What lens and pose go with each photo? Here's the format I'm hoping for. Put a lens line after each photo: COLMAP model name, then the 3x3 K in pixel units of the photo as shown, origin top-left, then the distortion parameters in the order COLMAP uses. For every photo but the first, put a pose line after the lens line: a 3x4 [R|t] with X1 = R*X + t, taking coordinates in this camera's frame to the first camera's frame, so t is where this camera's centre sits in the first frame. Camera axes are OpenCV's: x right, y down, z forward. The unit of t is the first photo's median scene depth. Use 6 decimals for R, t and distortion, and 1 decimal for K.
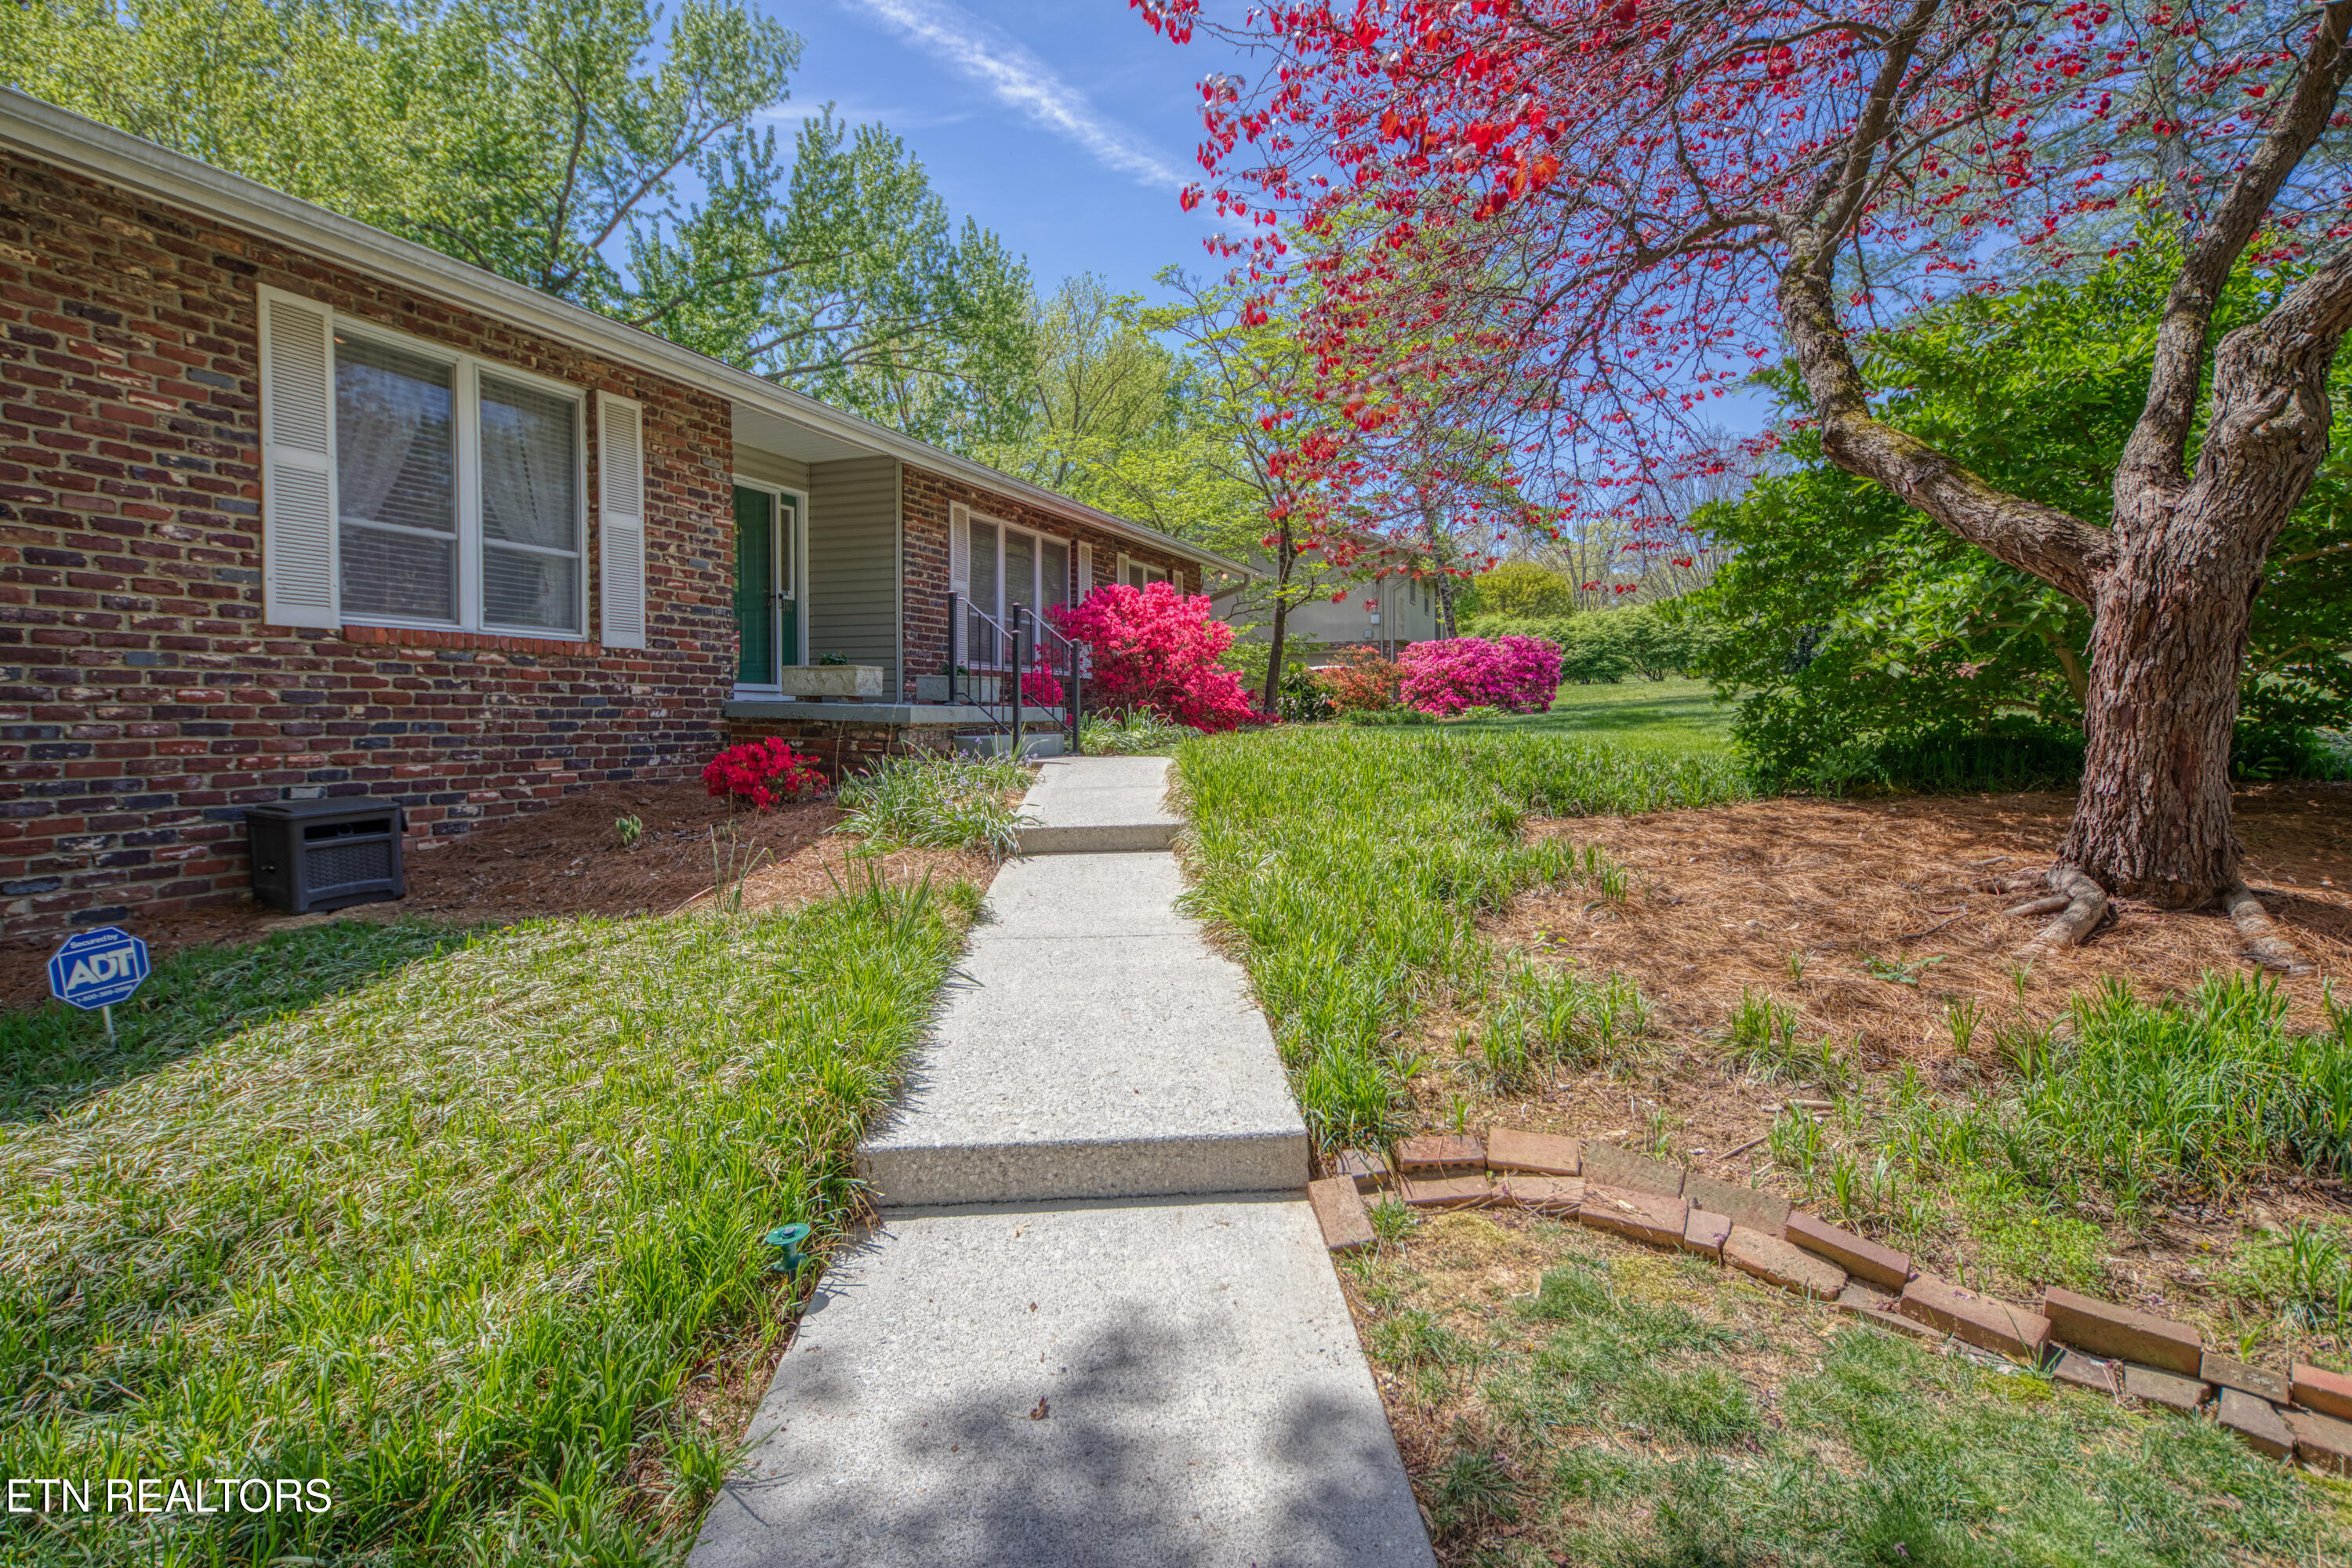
lens RADIAL K [[1115.2, 0, 1172.2], [0, 1115.2, 725.2], [0, 0, 1]] dist [0.030016, -0.009414]
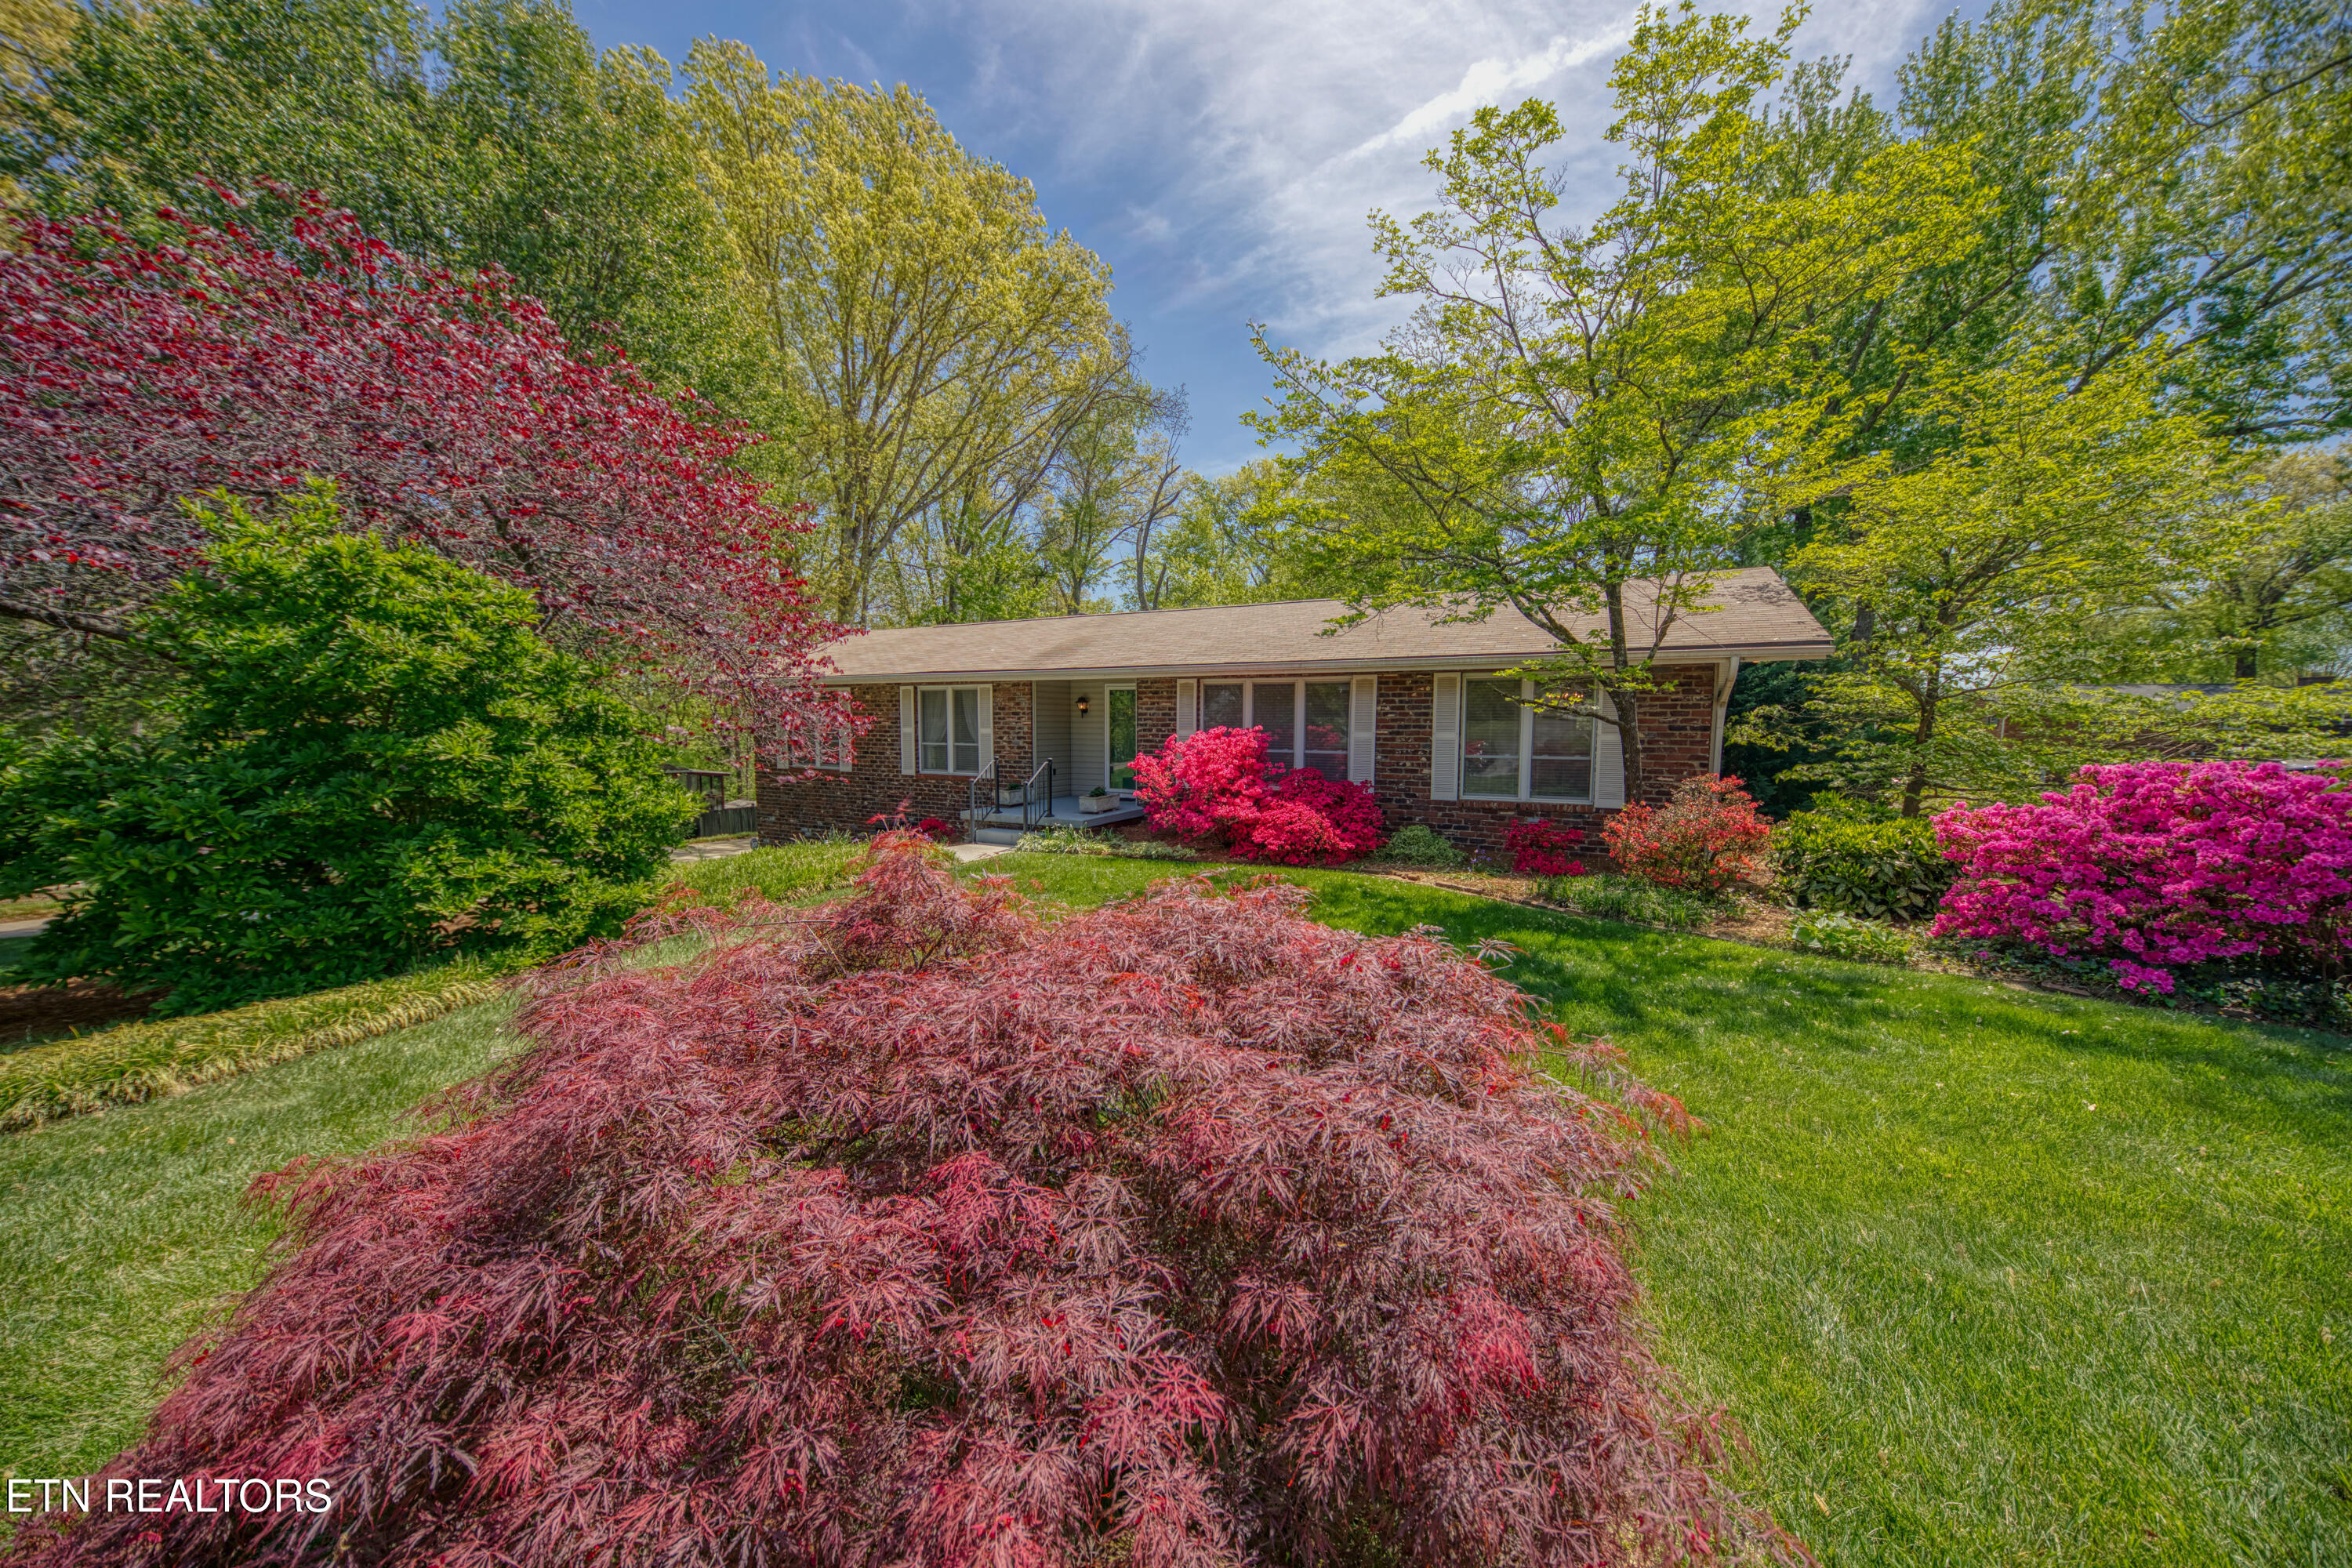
lens RADIAL K [[828.5, 0, 1222.4], [0, 828.5, 787.9], [0, 0, 1]] dist [-0.002054, -0.000321]
pose [[-0.086030, 0.079369, -0.993126, 1.195851], [-0.016439, 0.996573, 0.081068, -0.181398], [0.996157, 0.023300, -0.084430, 1.451169]]
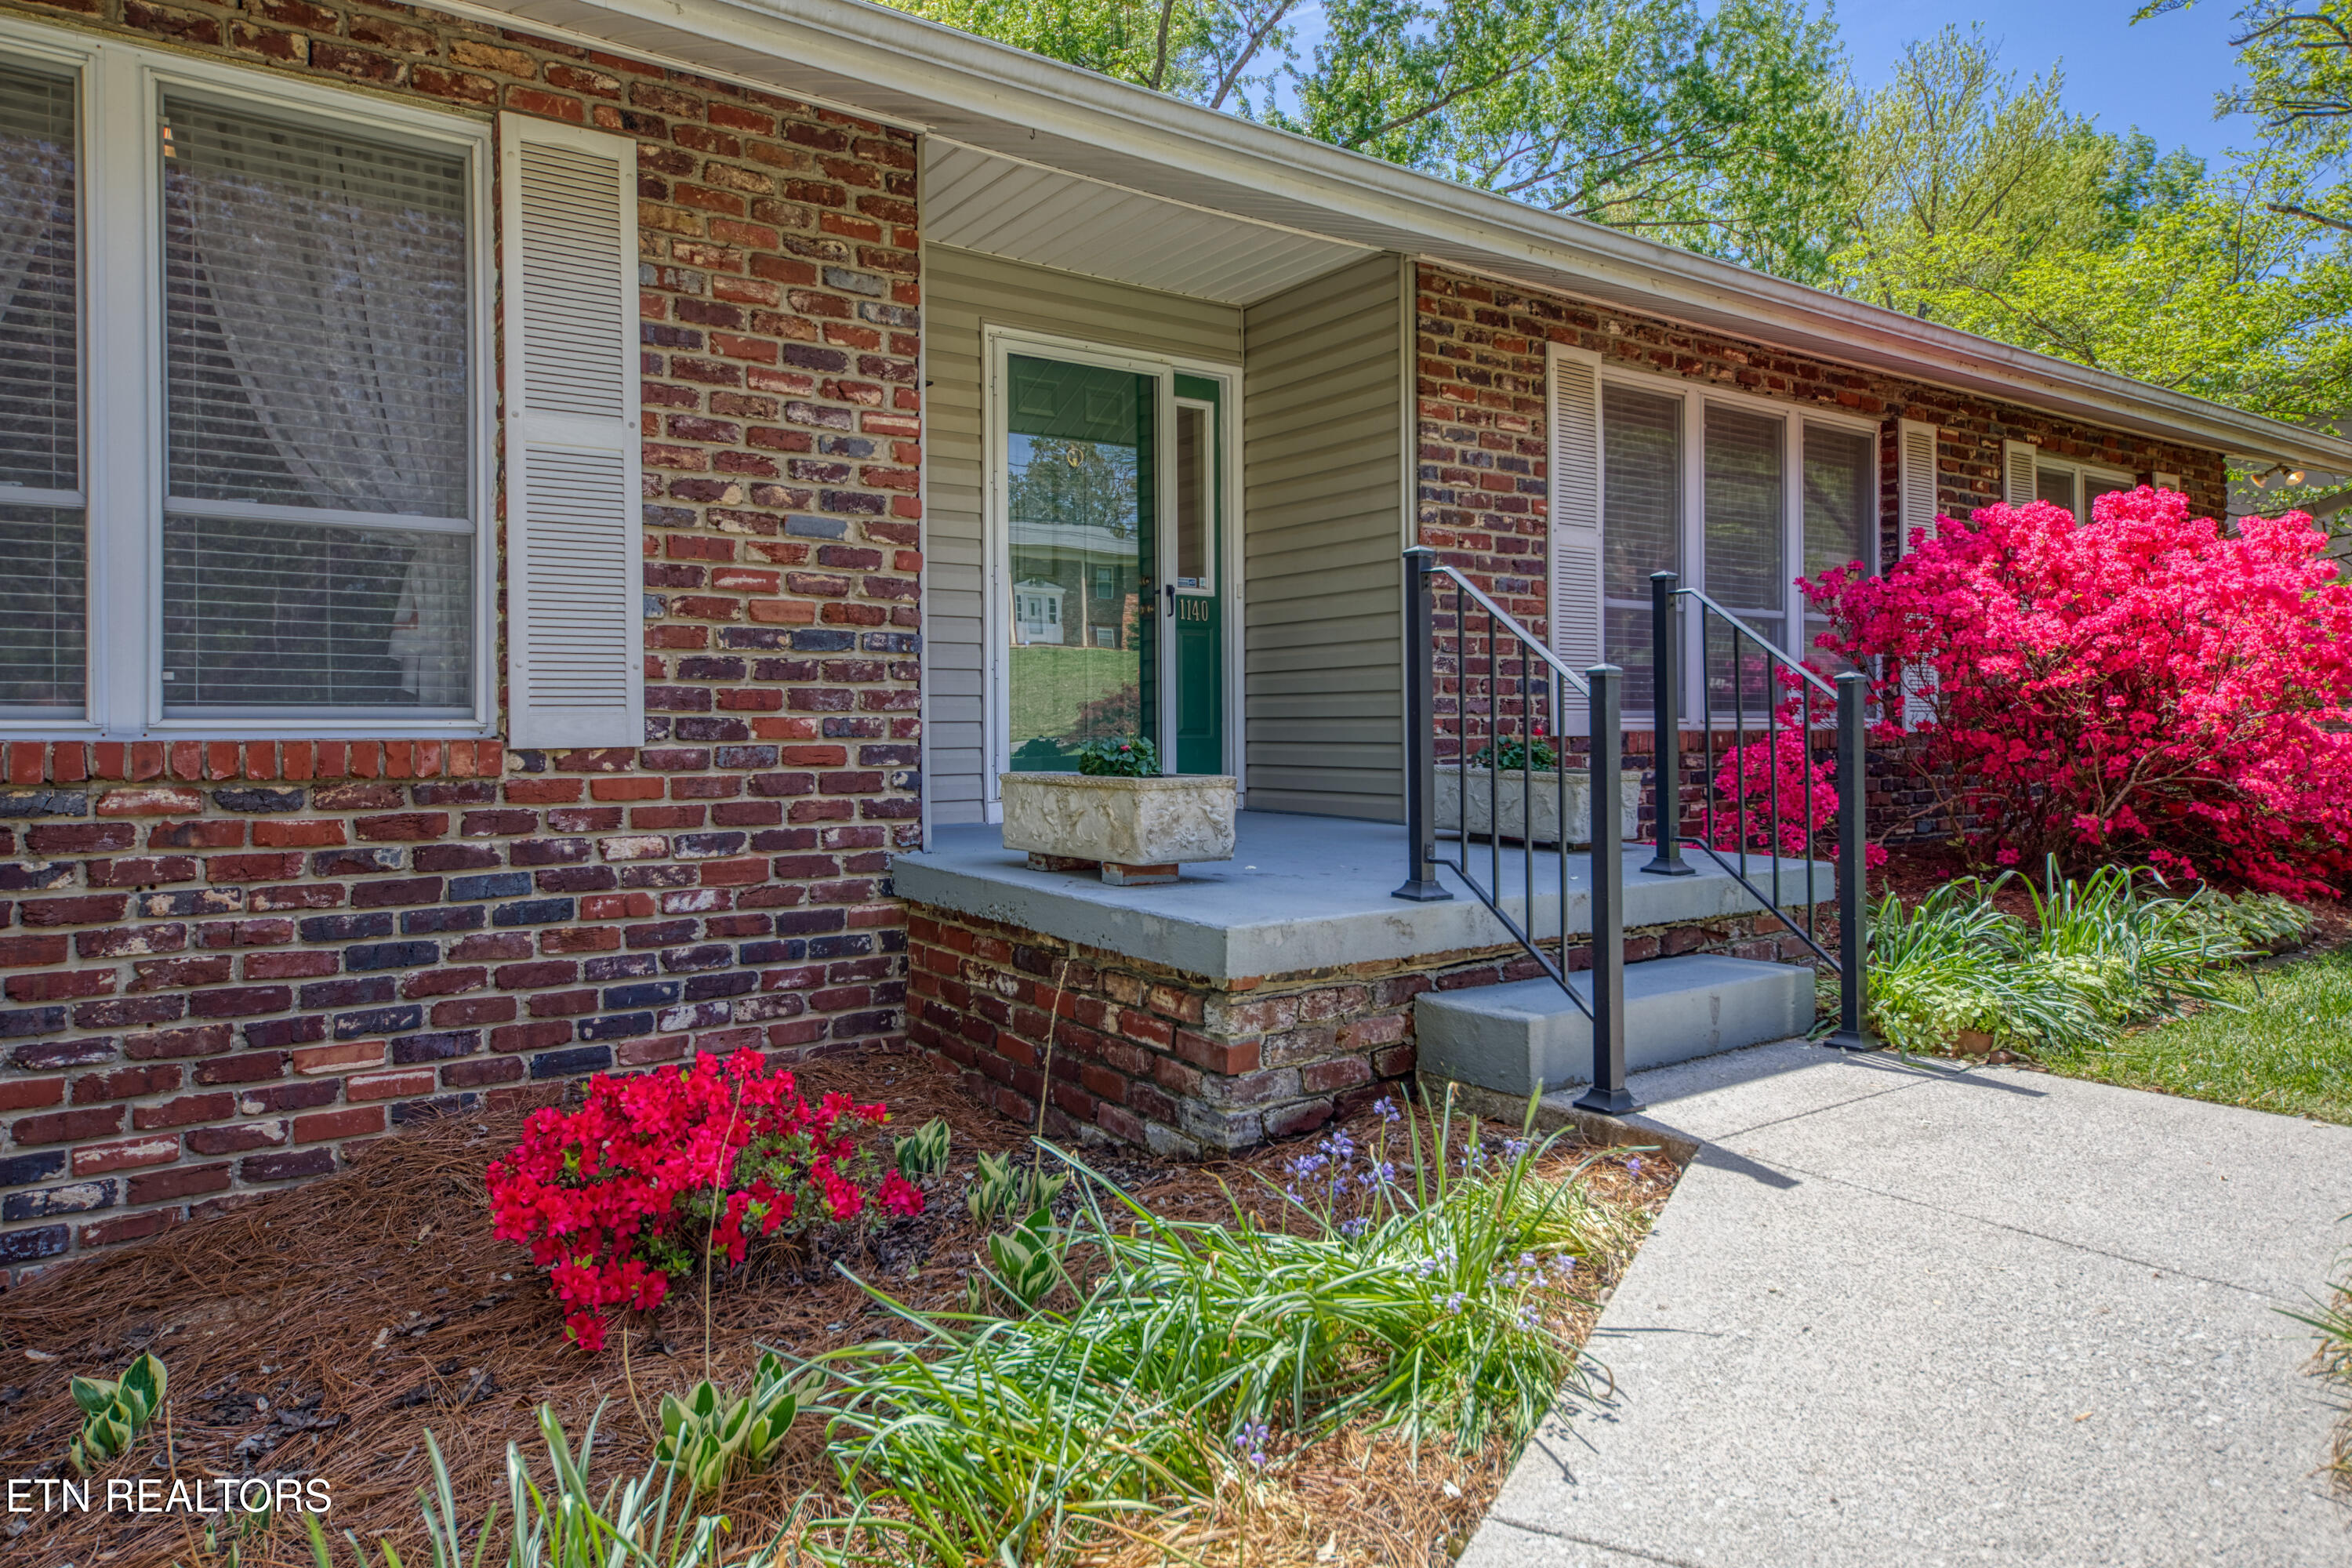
lens RADIAL K [[1405.5, 0, 1168.8], [0, 1405.5, 719.7], [0, 0, 1]] dist [0.011076, 0.003214]
pose [[0.832643, -0.008481, -0.553745, -0.027021], [-0.000103, 0.999880, -0.015469, -0.059764], [0.553810, 0.012937, 0.832543, 0.586136]]
